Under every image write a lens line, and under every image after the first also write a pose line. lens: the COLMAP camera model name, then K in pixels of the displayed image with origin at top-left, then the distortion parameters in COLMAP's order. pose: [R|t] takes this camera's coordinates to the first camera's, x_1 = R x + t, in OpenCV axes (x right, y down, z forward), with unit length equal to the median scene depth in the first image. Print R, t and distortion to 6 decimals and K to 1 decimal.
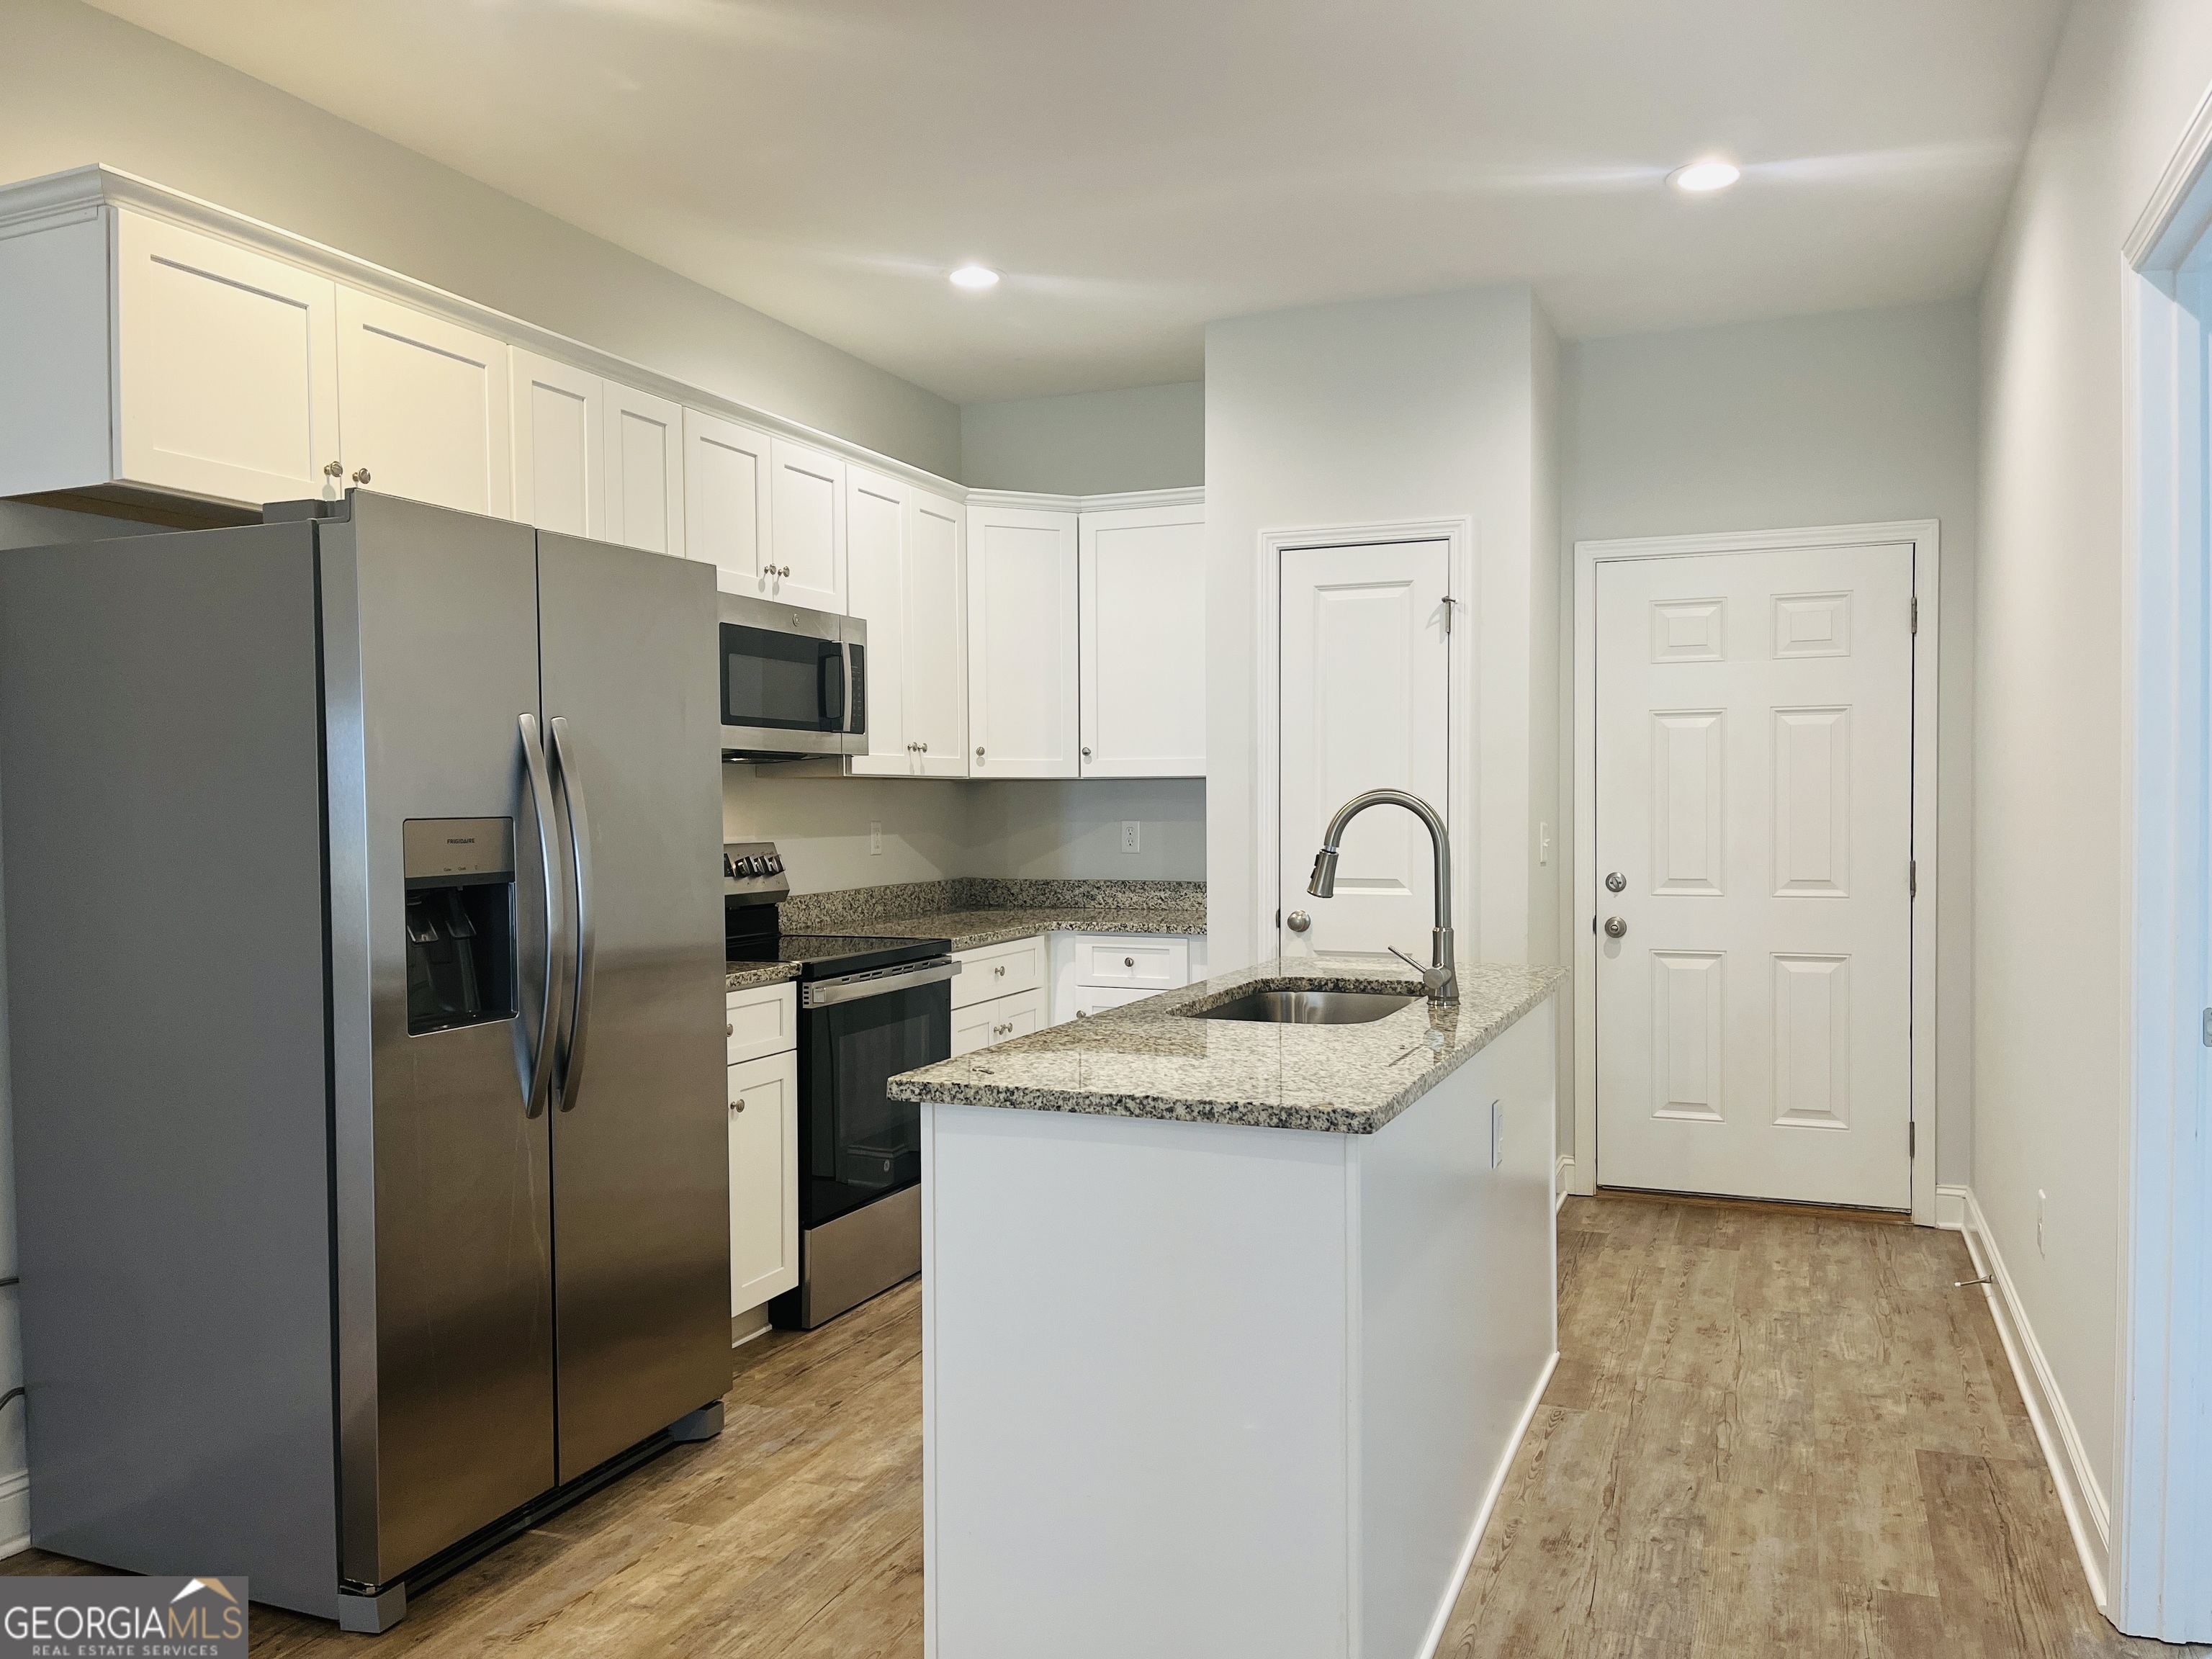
lens RADIAL K [[1690.8, 0, 1106.0], [0, 1690.8, 829.5], [0, 0, 1]] dist [0.102719, -0.131032]
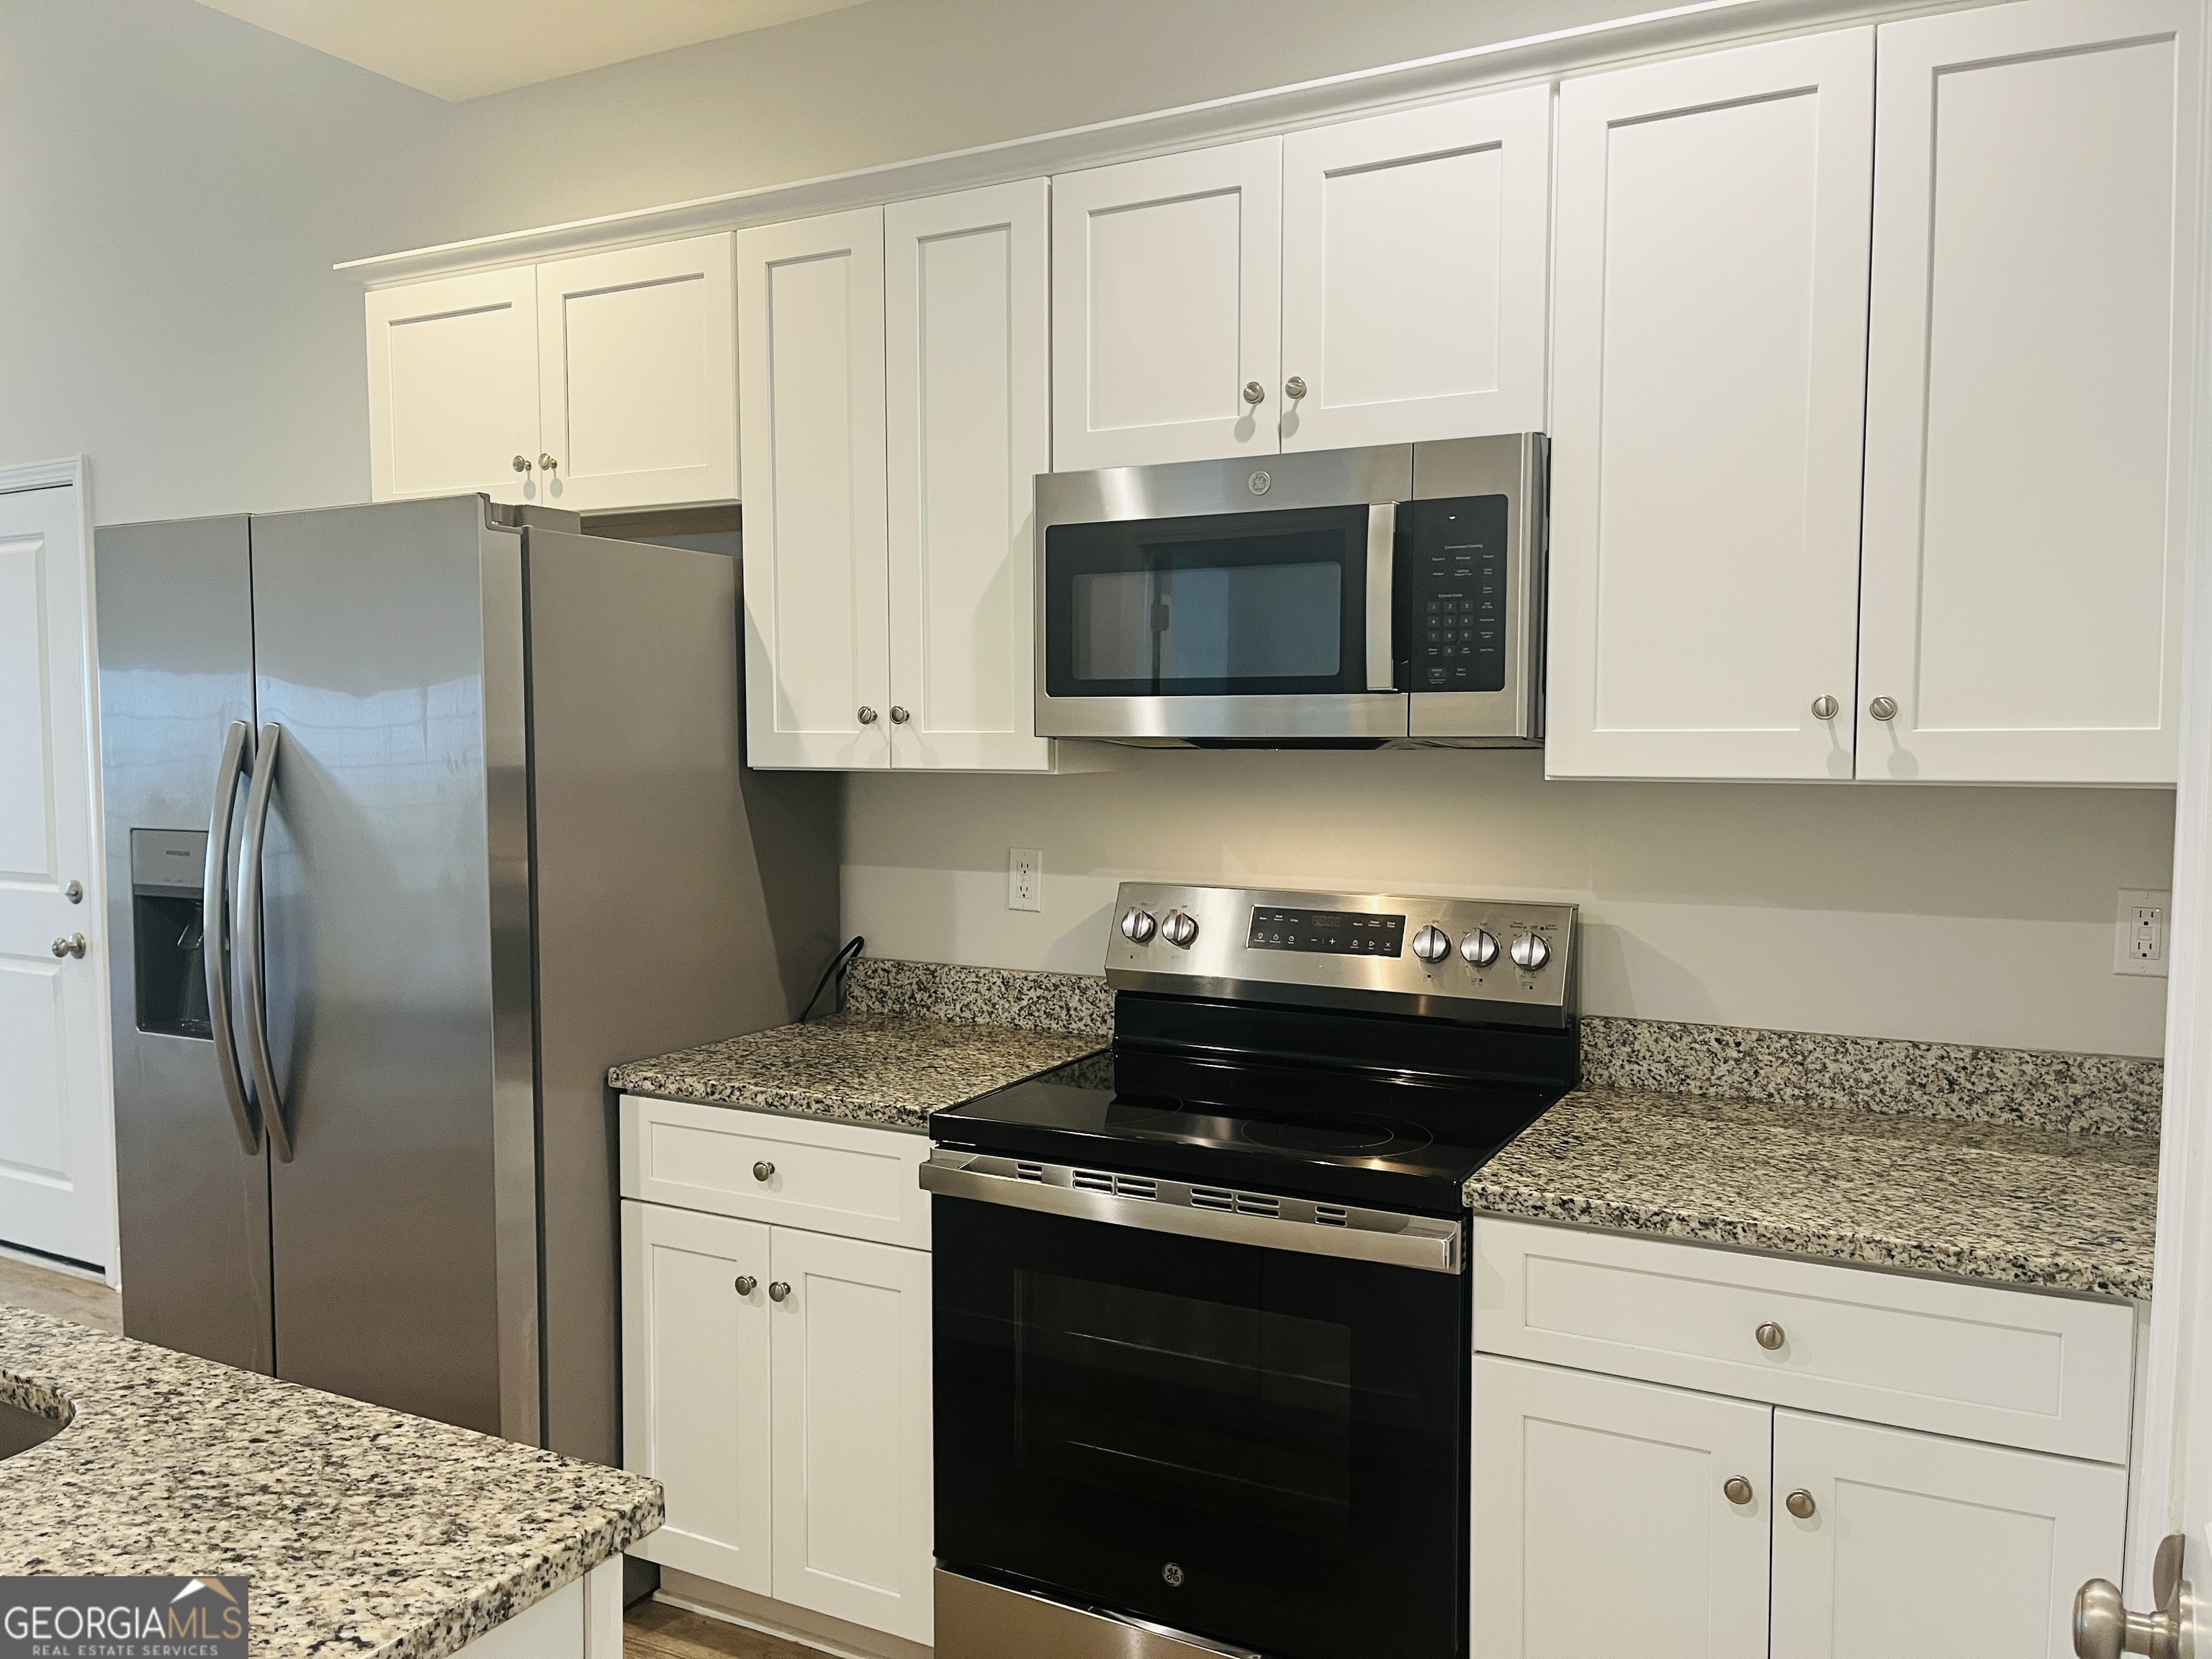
lens RADIAL K [[1685.9, 0, 1135.0], [0, 1685.9, 839.2], [0, 0, 1]] dist [0.073664, -0.108594]
pose [[-0.103421, 0.073140, -0.991945, 0.325539], [-0.015876, 0.997044, 0.075171, -0.049992], [0.994511, 0.023523, -0.101954, 0.961406]]
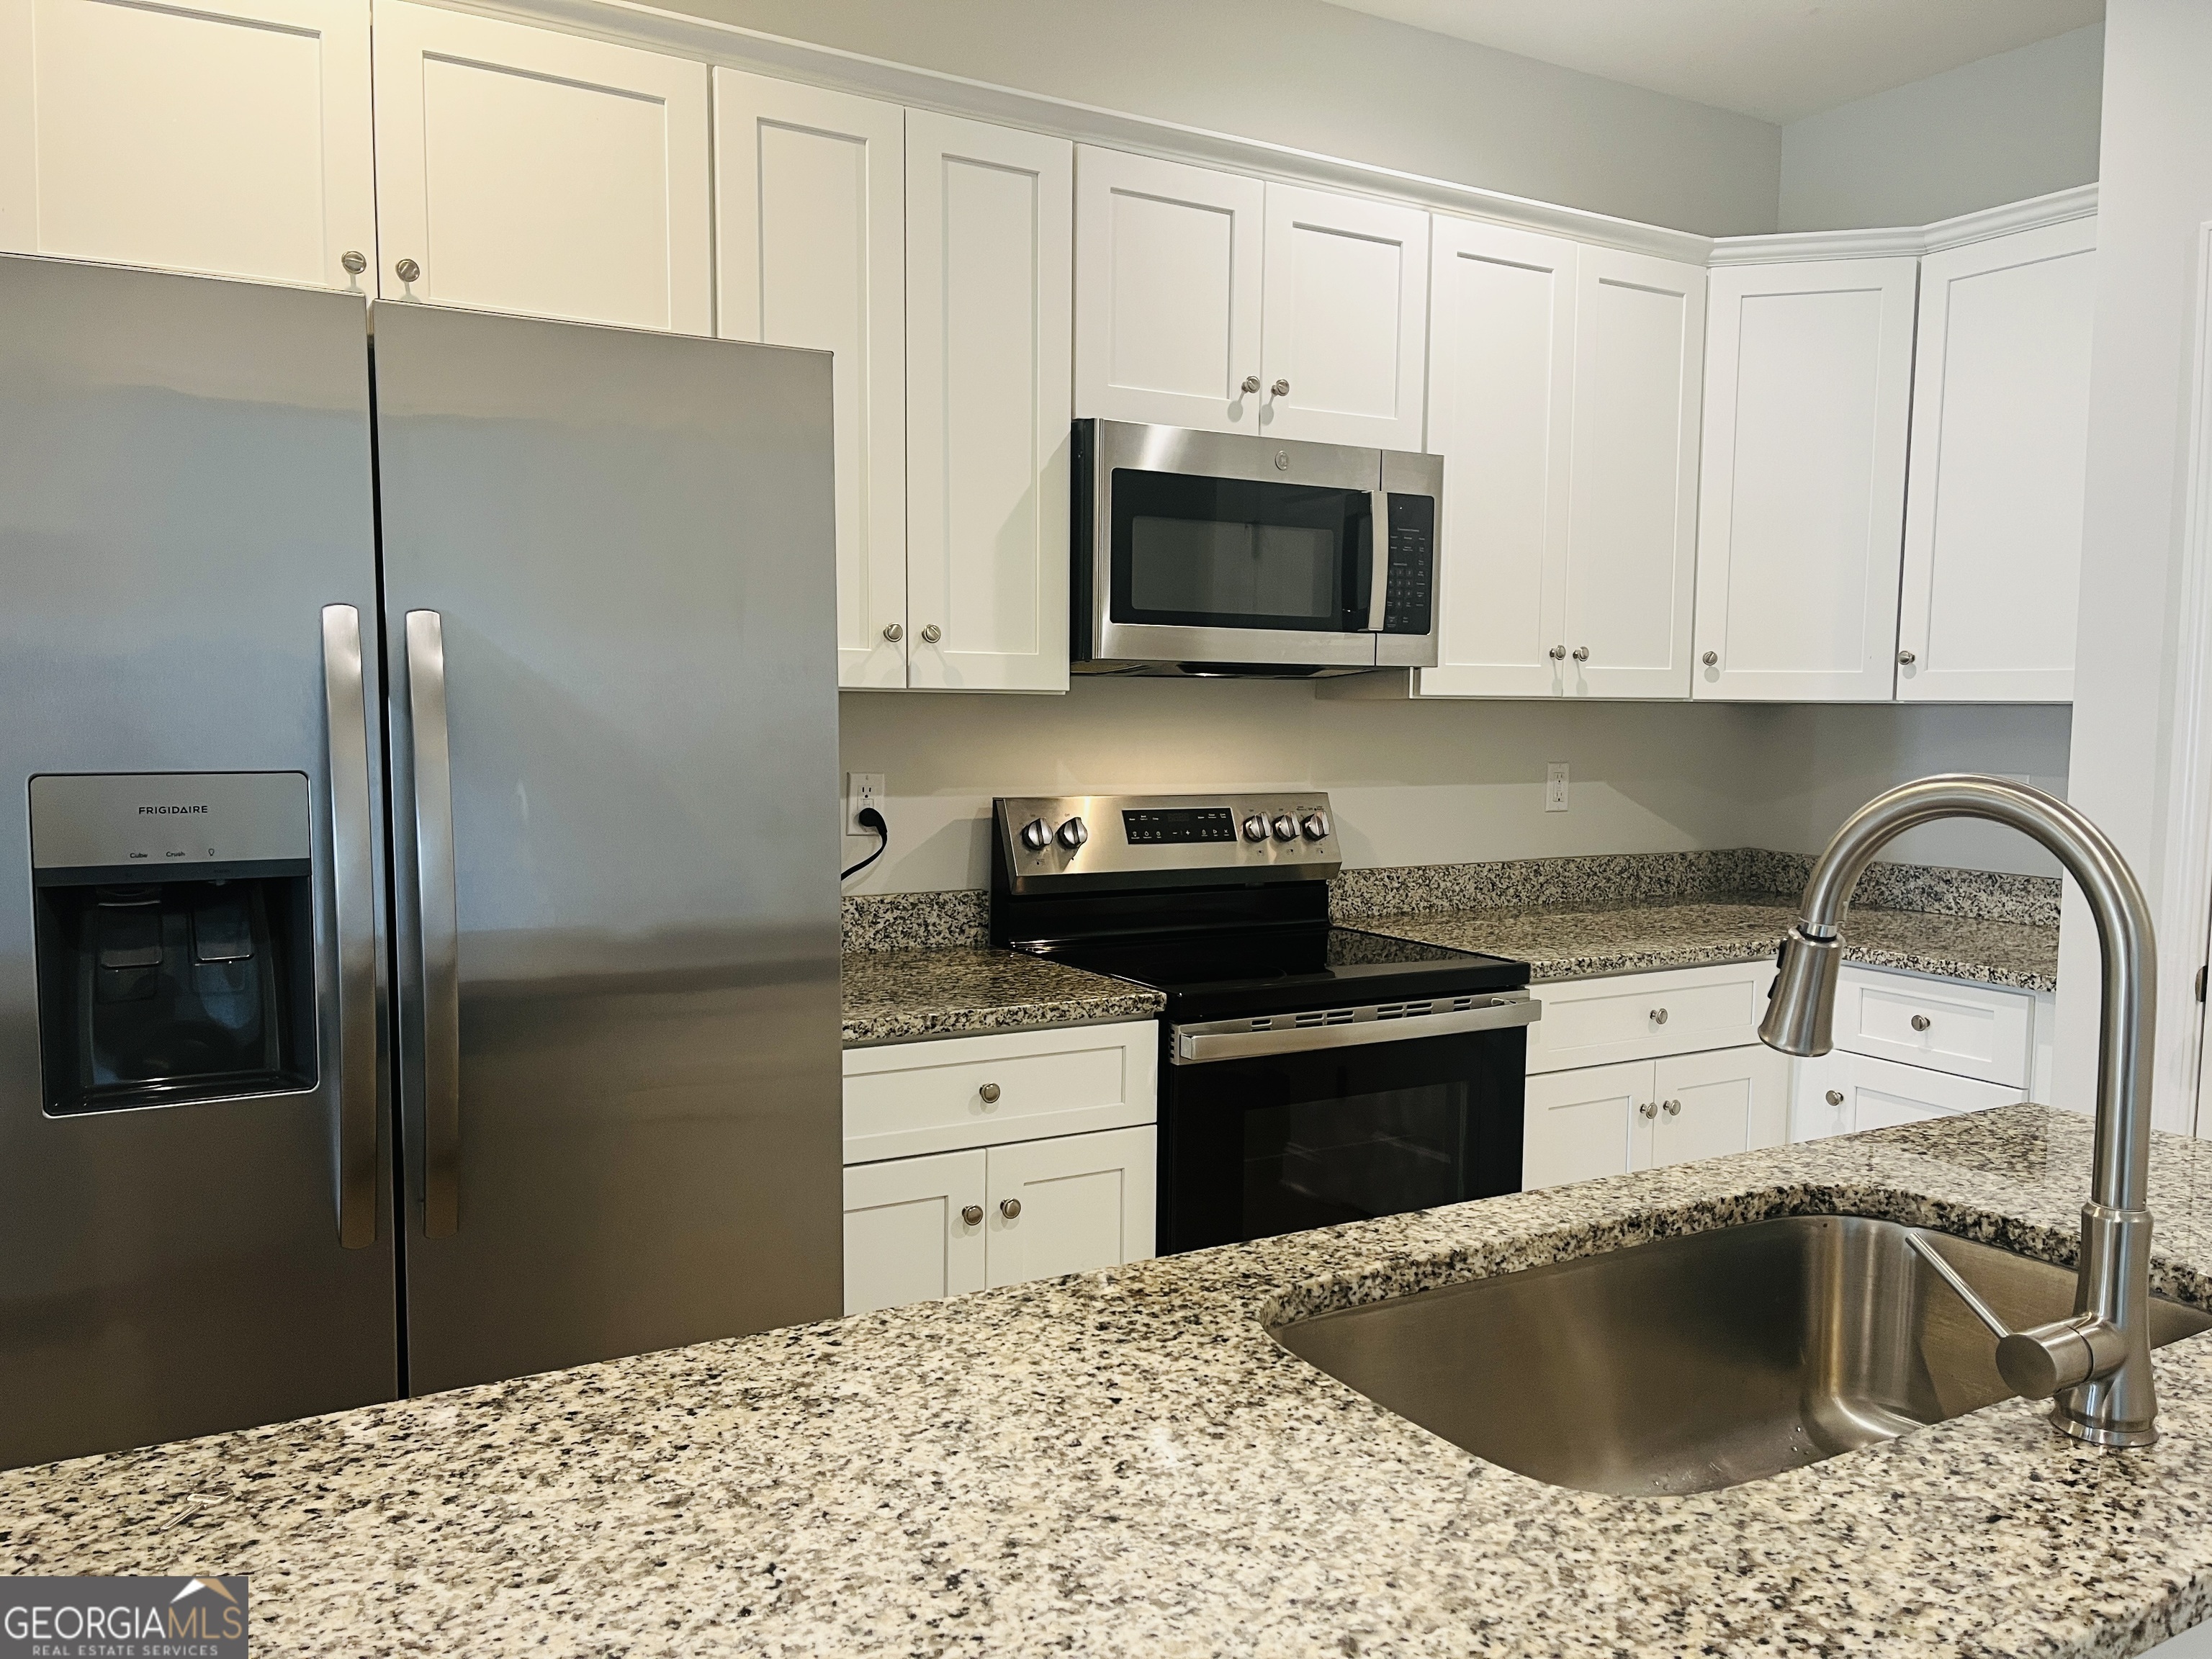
lens RADIAL K [[1690.8, 0, 1106.0], [0, 1690.8, 829.5], [0, 0, 1]] dist [0.102719, -0.131032]
pose [[0.796413, 0.060075, -0.601761, 0.158186], [-0.026254, 0.997550, 0.064840, -0.020854], [0.604183, -0.035841, 0.796039, 0.407216]]
